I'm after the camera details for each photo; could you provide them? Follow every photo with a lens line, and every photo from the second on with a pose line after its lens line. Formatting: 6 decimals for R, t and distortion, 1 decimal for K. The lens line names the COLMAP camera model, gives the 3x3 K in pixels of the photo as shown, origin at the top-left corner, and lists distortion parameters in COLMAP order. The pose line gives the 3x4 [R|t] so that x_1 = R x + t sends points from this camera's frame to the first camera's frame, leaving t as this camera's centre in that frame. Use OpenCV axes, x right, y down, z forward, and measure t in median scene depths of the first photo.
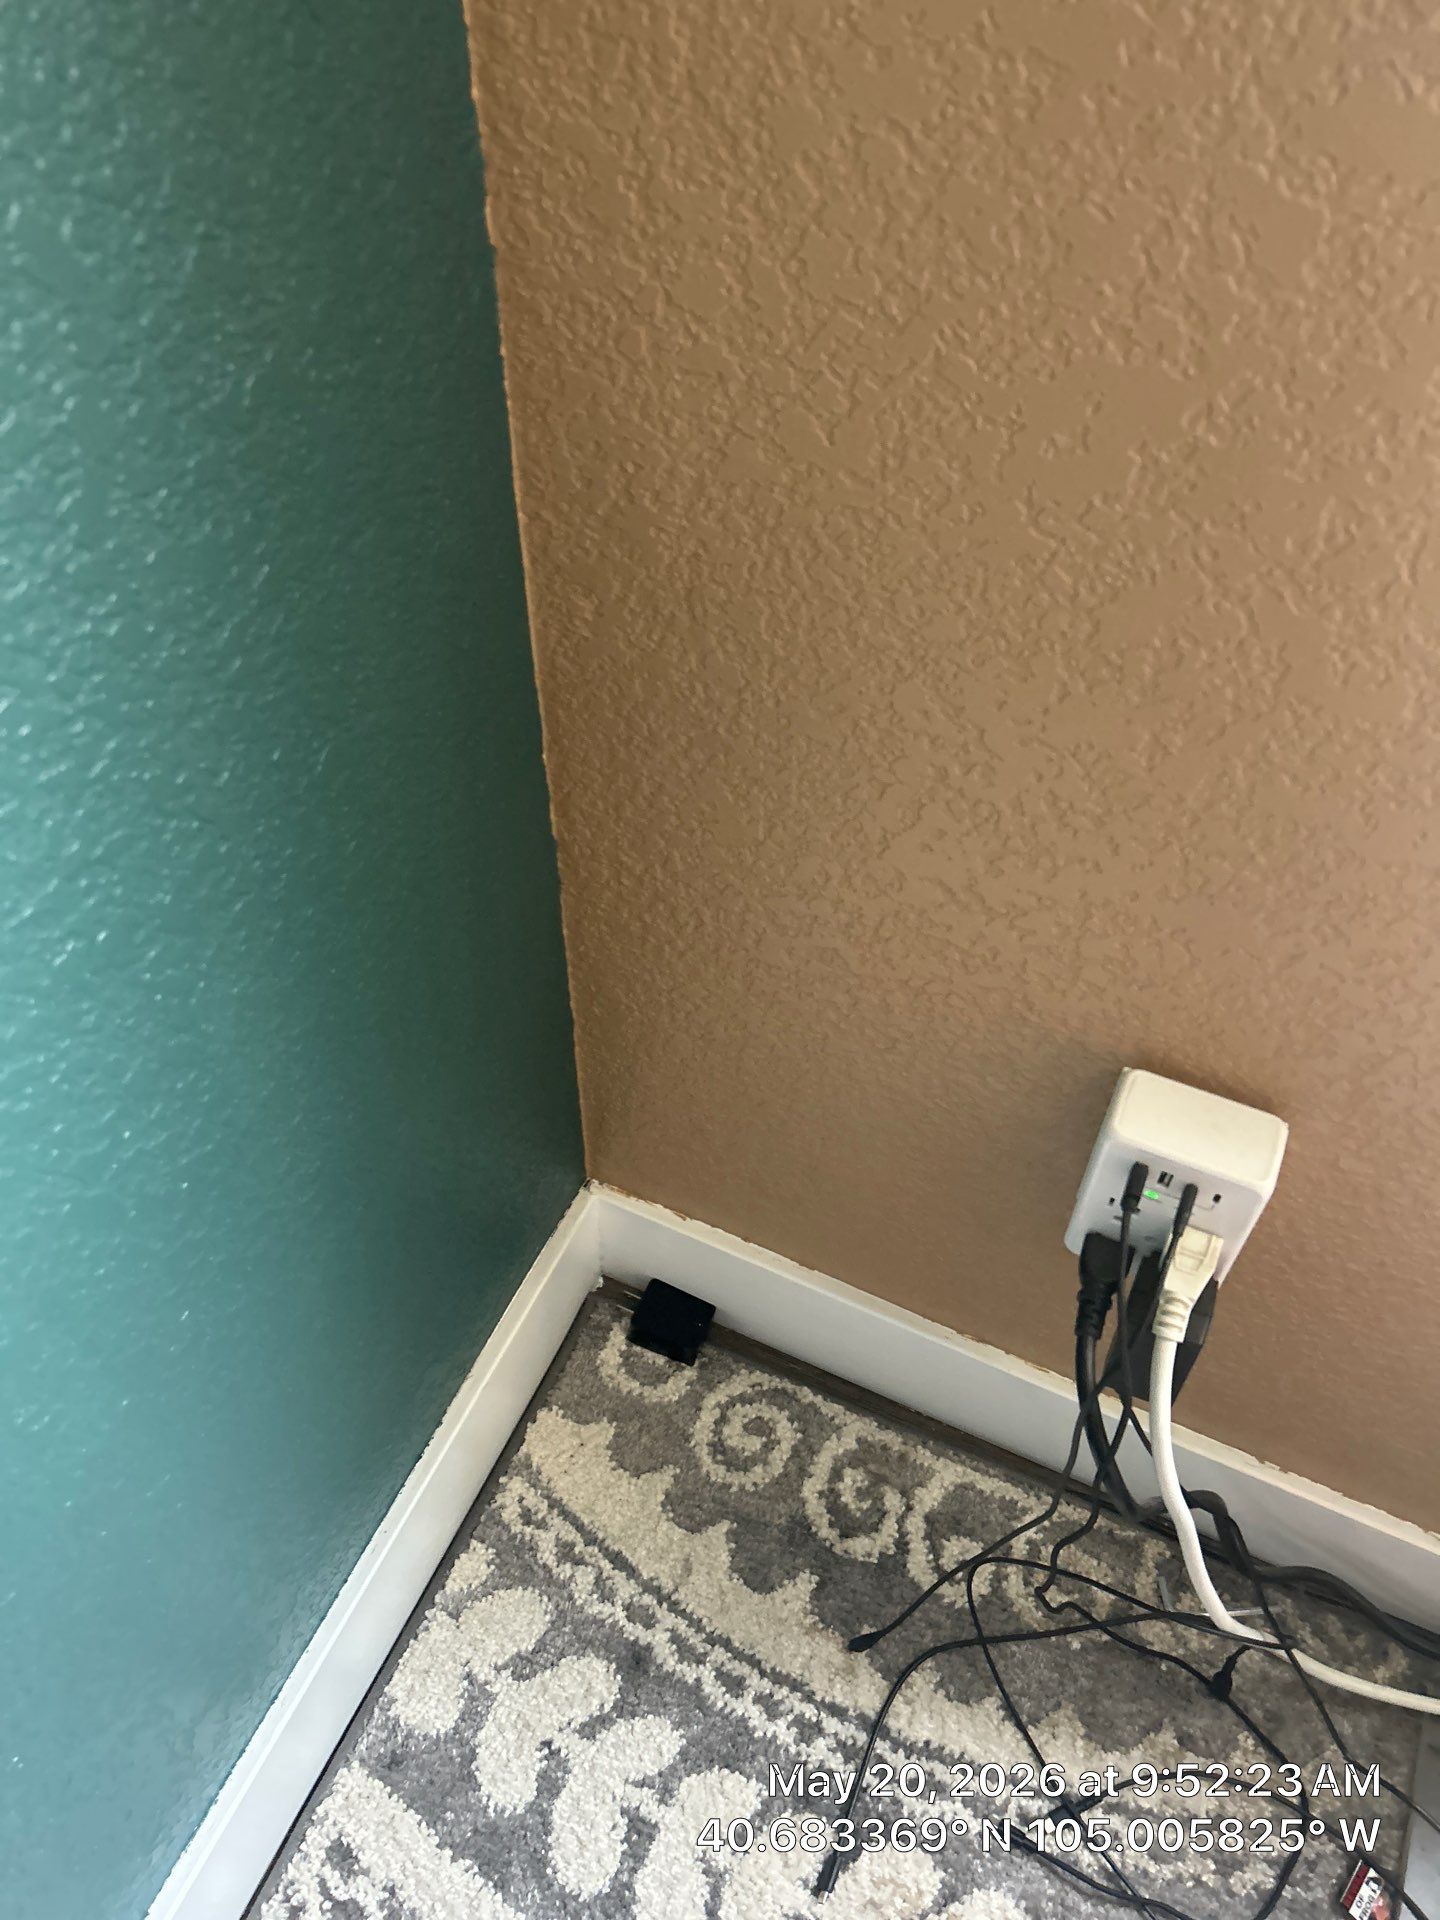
lens RADIAL K [[1436.1, 0, 720.4], [0, 1436.1, 944.2], [0, 0, 1]] dist [0.024567, -0.024722]
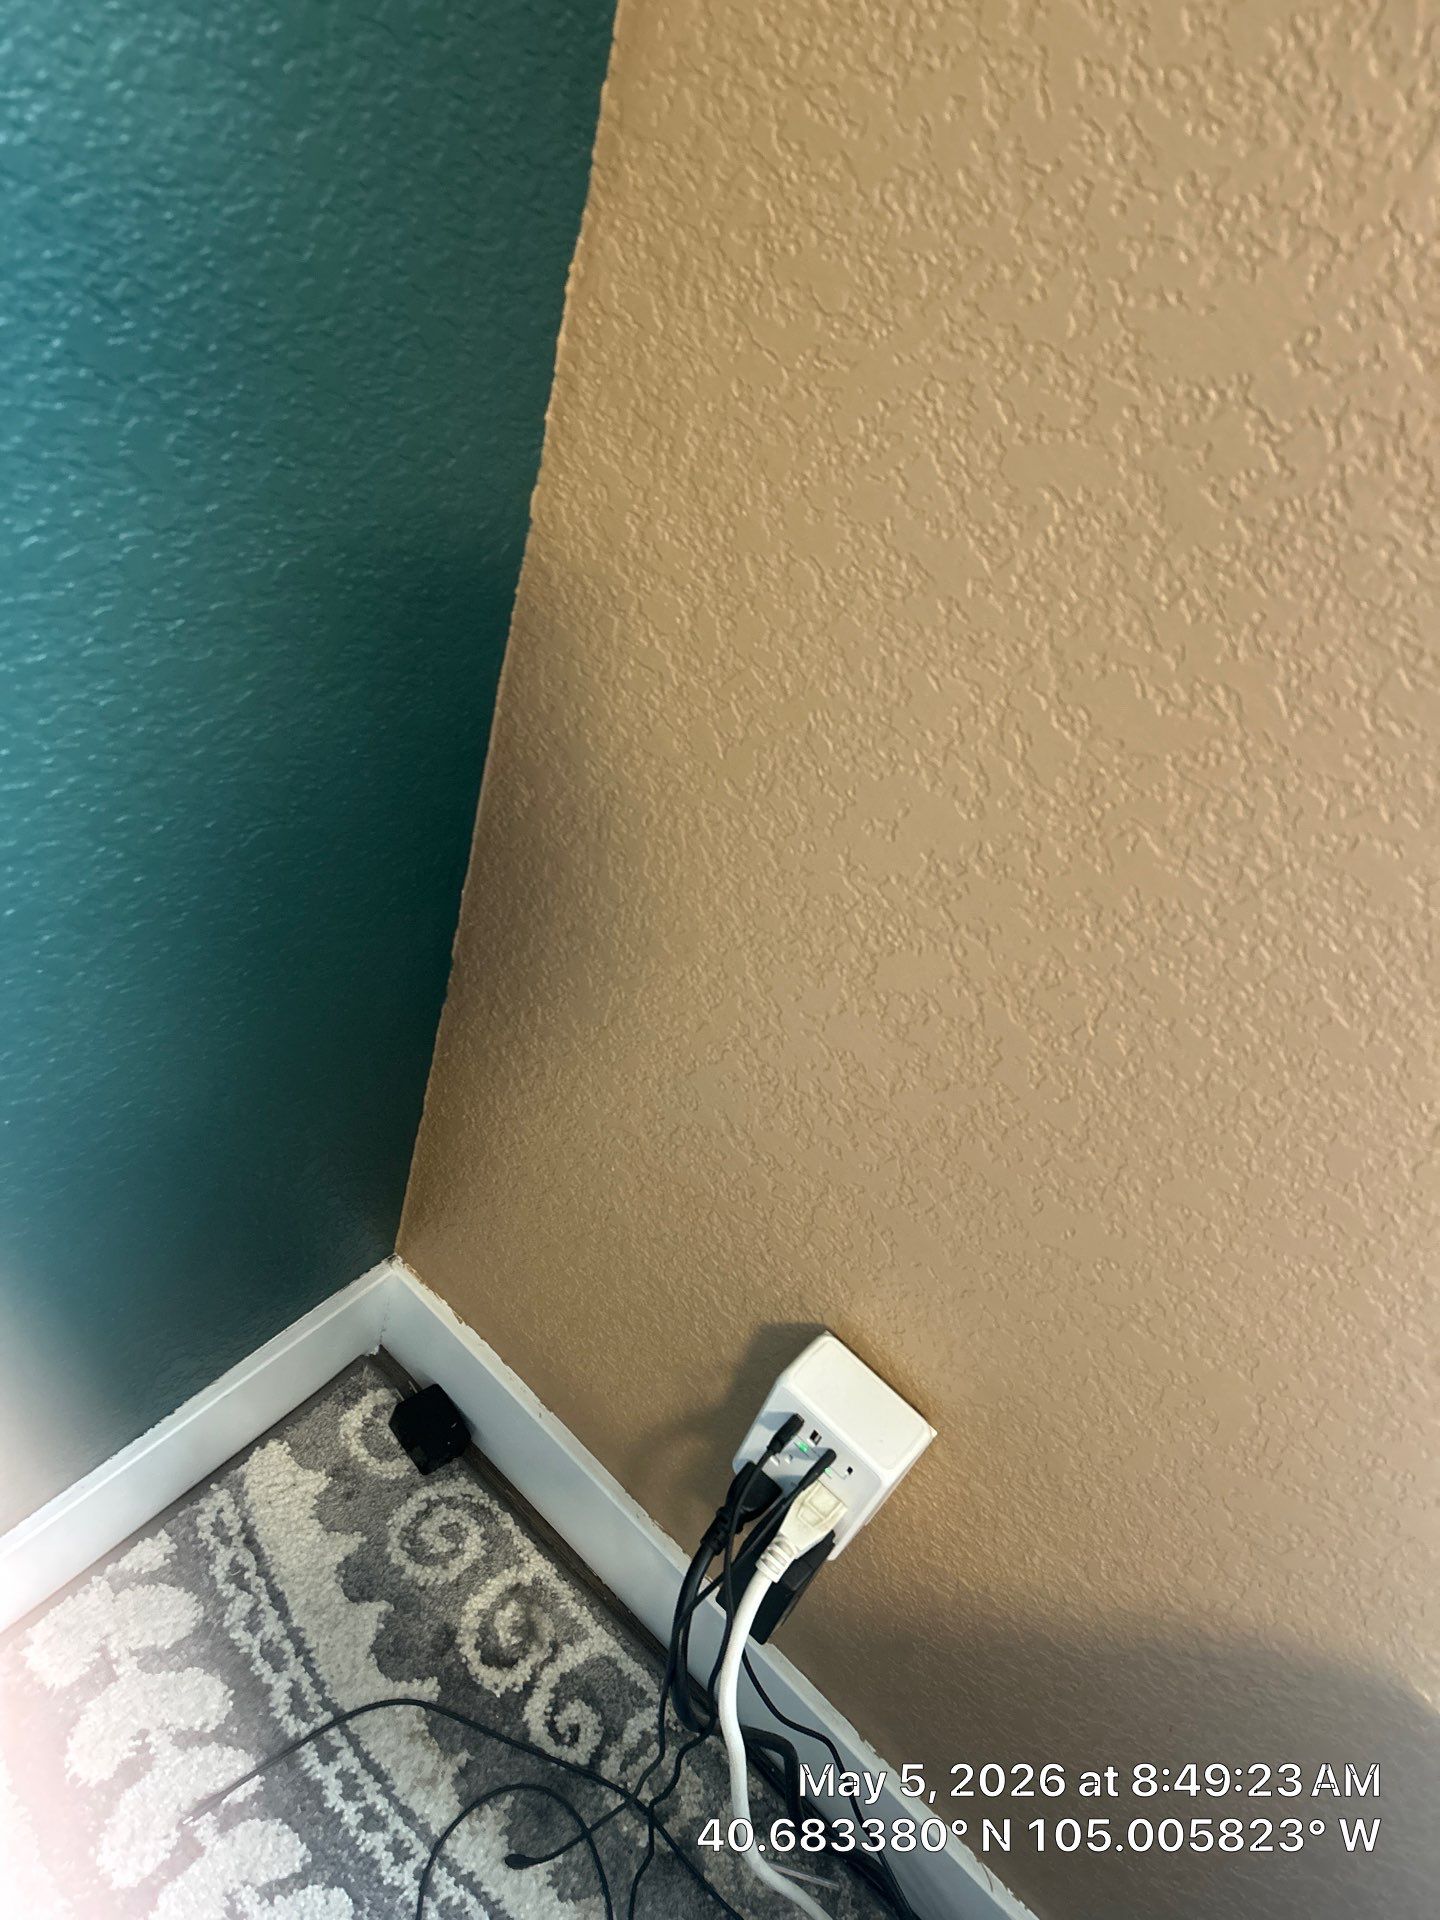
lens RADIAL K [[1436.1, 0, 720.4], [0, 1436.1, 944.2], [0, 0, 1]] dist [0.024567, -0.024722]
pose [[0.929767, 0.365839, -0.041178, 0.144381], [-0.368140, 0.924678, -0.097176, -0.058580], [0.002526, 0.105511, 0.994415, -0.171251]]
